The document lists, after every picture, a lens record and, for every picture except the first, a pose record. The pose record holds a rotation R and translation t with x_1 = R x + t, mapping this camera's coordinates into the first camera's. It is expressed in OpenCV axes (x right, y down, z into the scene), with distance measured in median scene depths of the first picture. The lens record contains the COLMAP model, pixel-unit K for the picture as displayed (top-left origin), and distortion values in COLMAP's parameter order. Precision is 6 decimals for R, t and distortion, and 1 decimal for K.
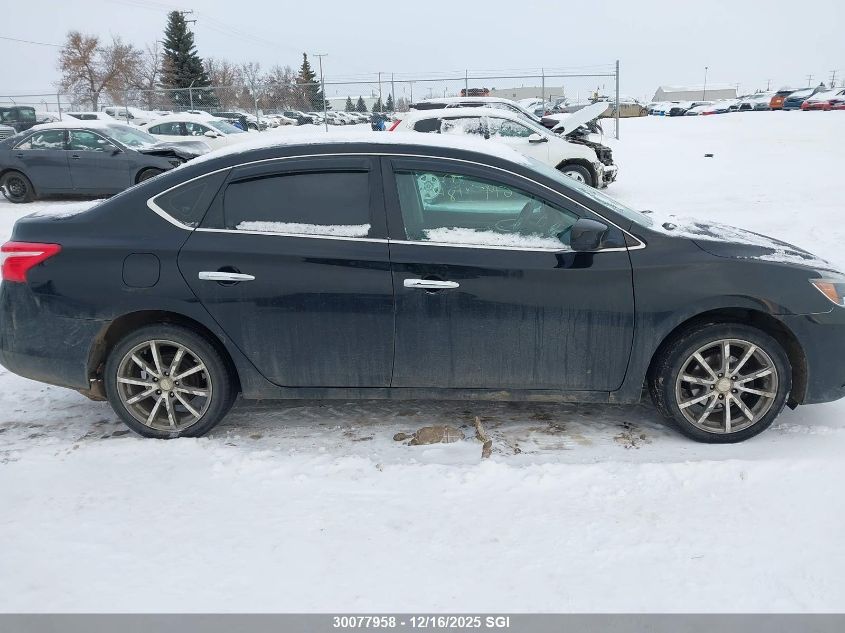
lens RADIAL K [[639.9, 0, 453.1], [0, 639.9, 319.2], [0, 0, 1]] dist [0.093269, -0.139032]
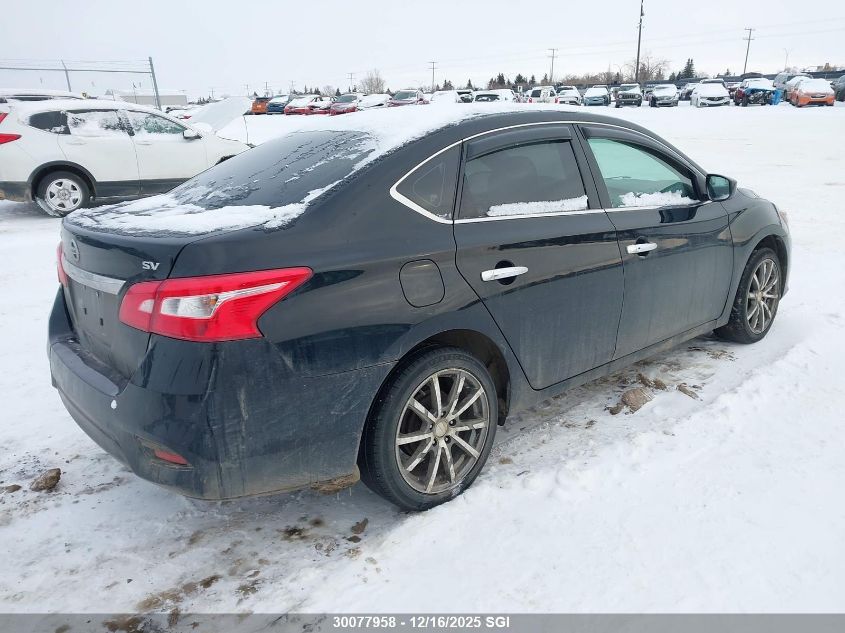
lens RADIAL K [[642.8, 0, 433.3], [0, 642.8, 313.2], [0, 0, 1]] dist [0.095982, -0.126680]
pose [[0.733633, -0.196878, 0.650402, -0.916722], [0.208814, 0.976117, 0.059938, -0.079783], [-0.646668, 0.091841, 0.757222, 0.421549]]
